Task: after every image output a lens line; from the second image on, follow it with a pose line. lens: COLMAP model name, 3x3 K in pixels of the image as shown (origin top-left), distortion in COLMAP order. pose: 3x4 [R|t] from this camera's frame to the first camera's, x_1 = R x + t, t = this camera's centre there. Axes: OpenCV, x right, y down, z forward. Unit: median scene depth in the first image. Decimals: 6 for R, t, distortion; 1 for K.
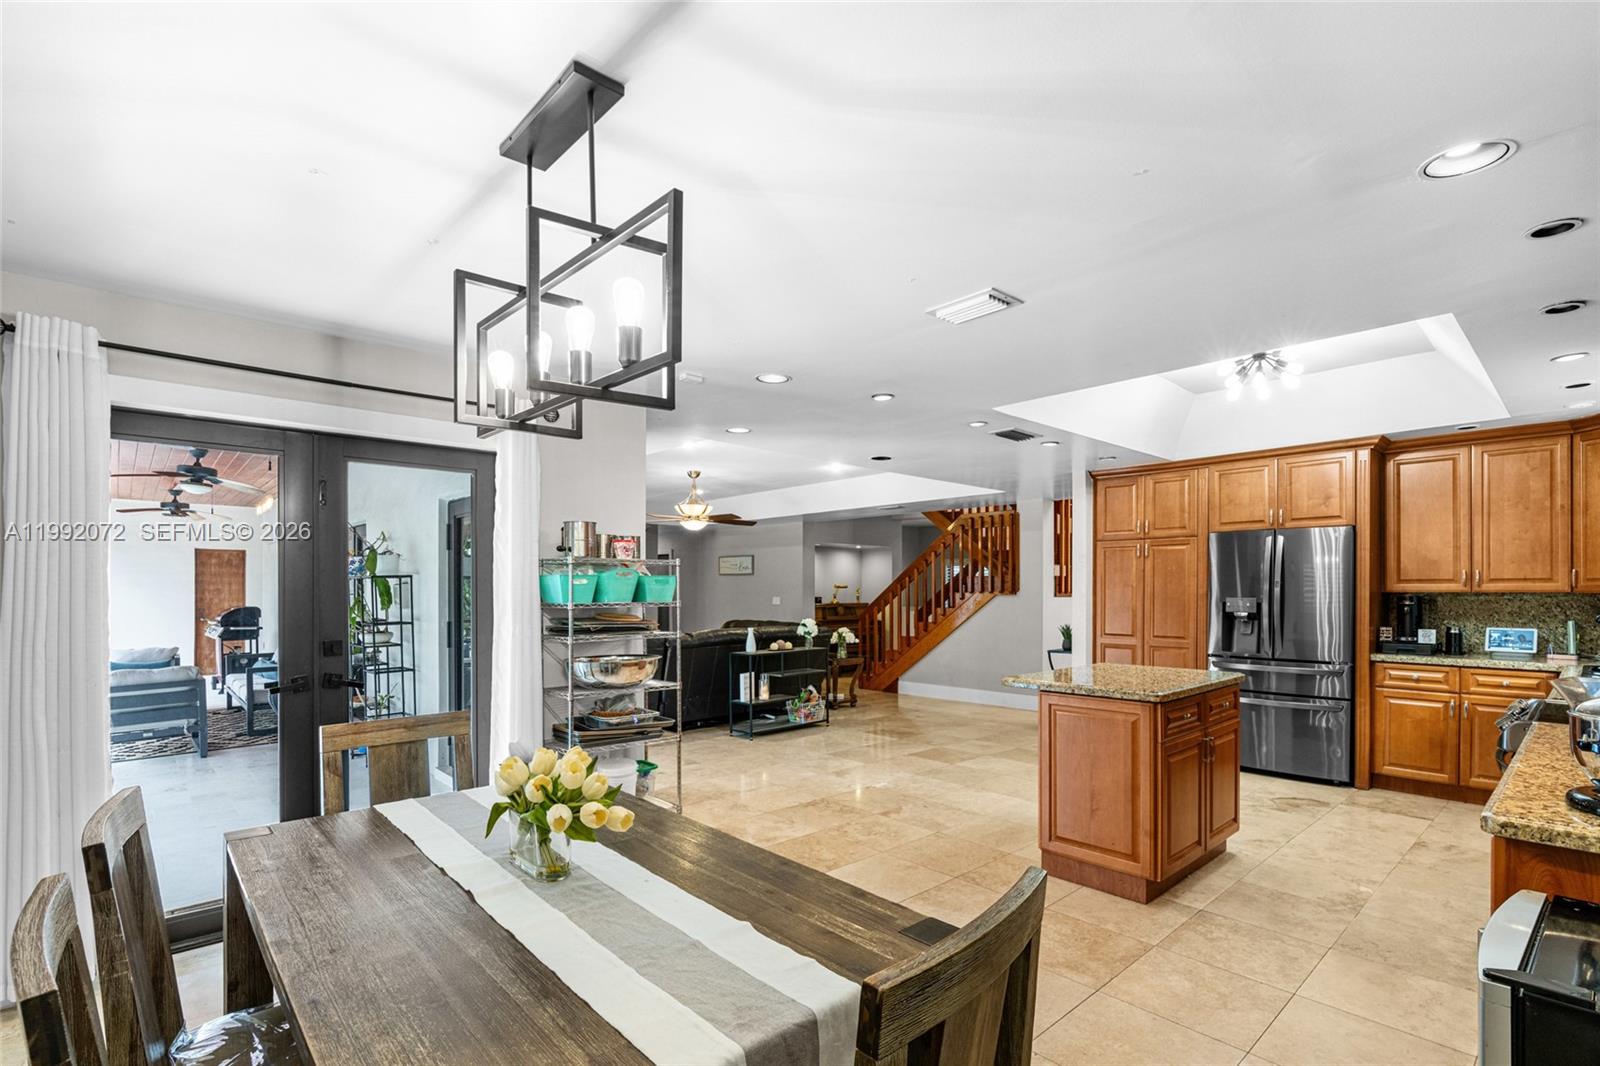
lens RADIAL K [[752.8, 0, 801.4], [0, 752.8, 597.7], [0, 0, 1]] dist [-0.001915, -0.000071]
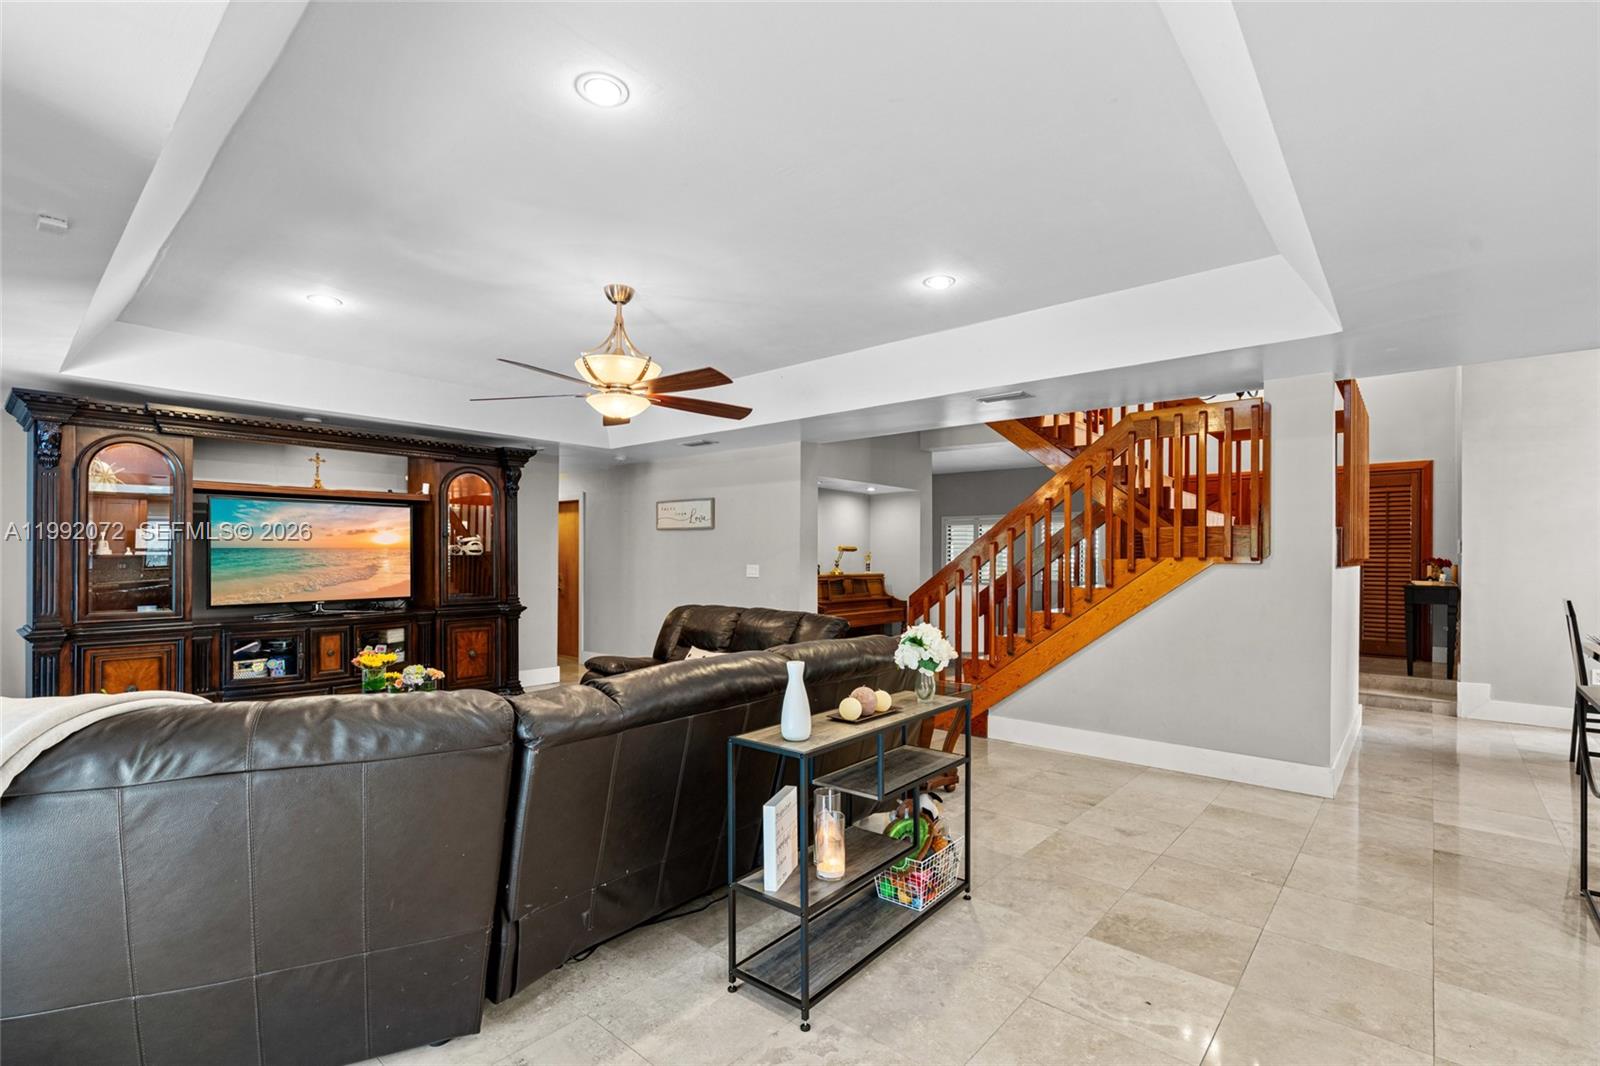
lens RADIAL K [[709.6, 0, 804.8], [0, 709.6, 559.4], [0, 0, 1]] dist [-0.002083, 0.000126]
pose [[0.993007, 0.004339, 0.117975, -0.142522], [-0.003573, 0.999971, -0.006701, -0.003642], [-0.118001, 0.006233, 0.992994, 0.985762]]
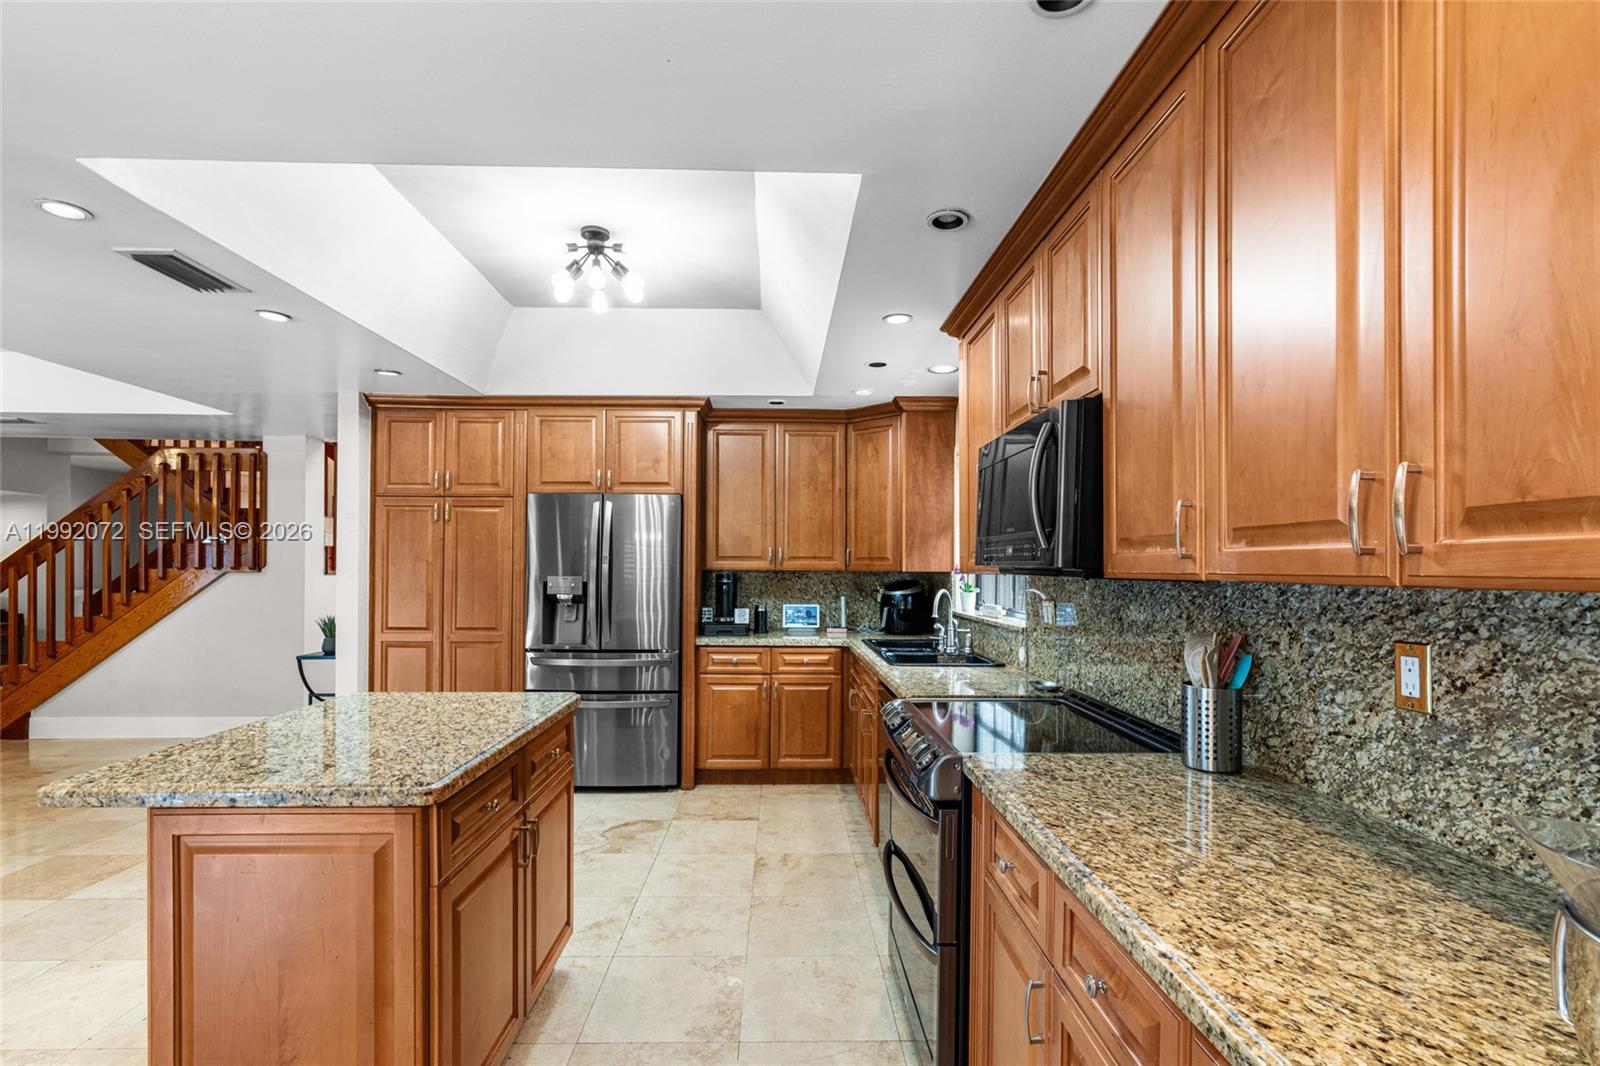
lens RADIAL K [[709.6, 0, 804.8], [0, 709.6, 559.4], [0, 0, 1]] dist [-0.002083, 0.000126]
pose [[0.640880, 0.013108, 0.767529, 0.181284], [0.002755, 0.999808, -0.019375, -0.002829], [-0.767636, 0.014531, 0.640721, 0.345181]]
